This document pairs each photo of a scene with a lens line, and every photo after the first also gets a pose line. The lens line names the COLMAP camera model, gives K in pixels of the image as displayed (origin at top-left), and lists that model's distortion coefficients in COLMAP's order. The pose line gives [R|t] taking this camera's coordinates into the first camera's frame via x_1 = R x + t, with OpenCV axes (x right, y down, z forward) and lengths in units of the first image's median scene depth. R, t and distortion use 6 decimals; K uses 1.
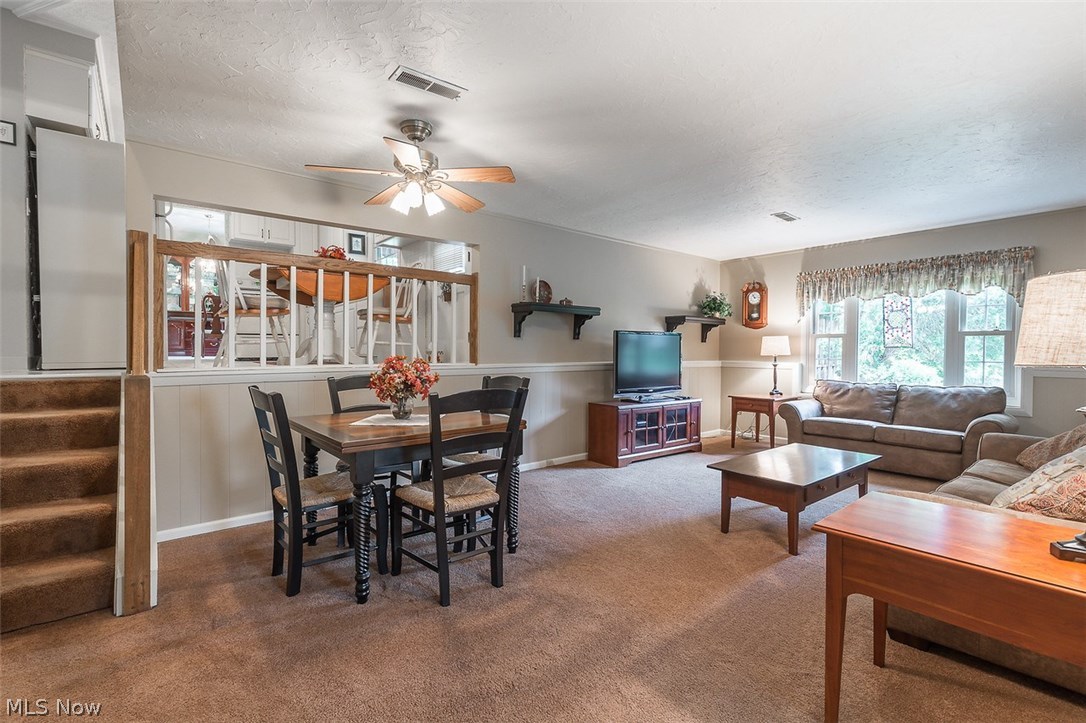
lens RADIAL K [[486.7, 0, 550.4], [0, 486.7, 359.6], [0, 0, 1]] dist [-0.000275, -0.000225]
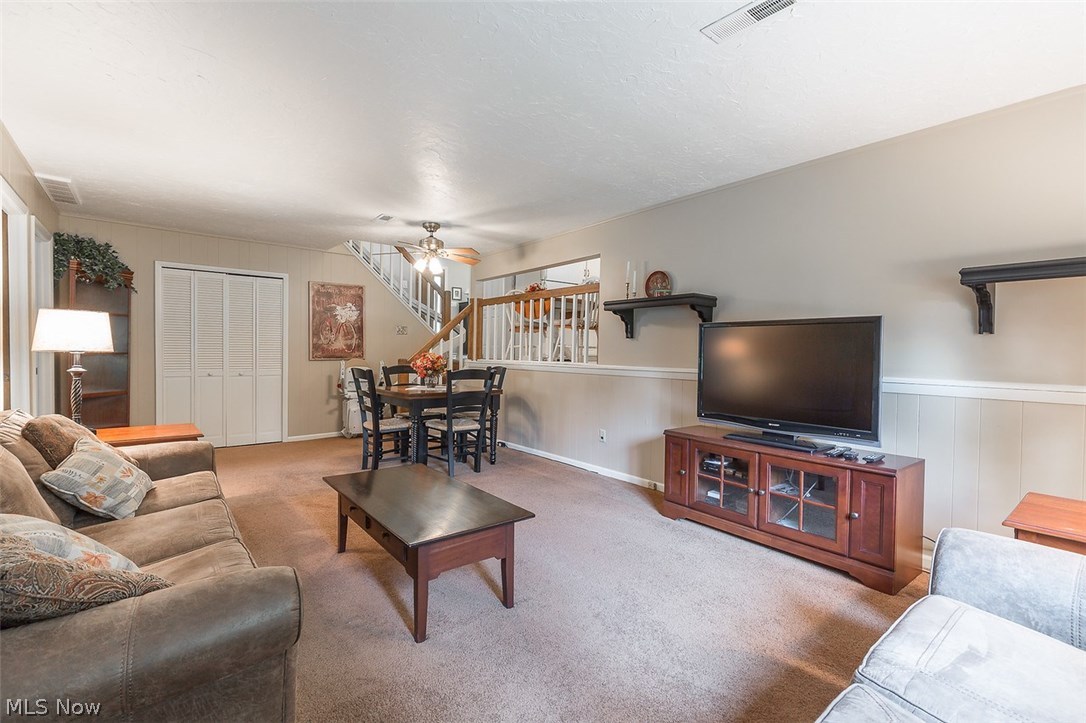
lens RADIAL K [[486.7, 0, 550.4], [0, 486.7, 359.6], [0, 0, 1]] dist [-0.000275, -0.000225]
pose [[-0.004665, 0.019212, -0.999805, 0.855357], [-0.029106, 0.999389, 0.019340, -0.017389], [0.999565, 0.029191, -0.004103, 0.826828]]
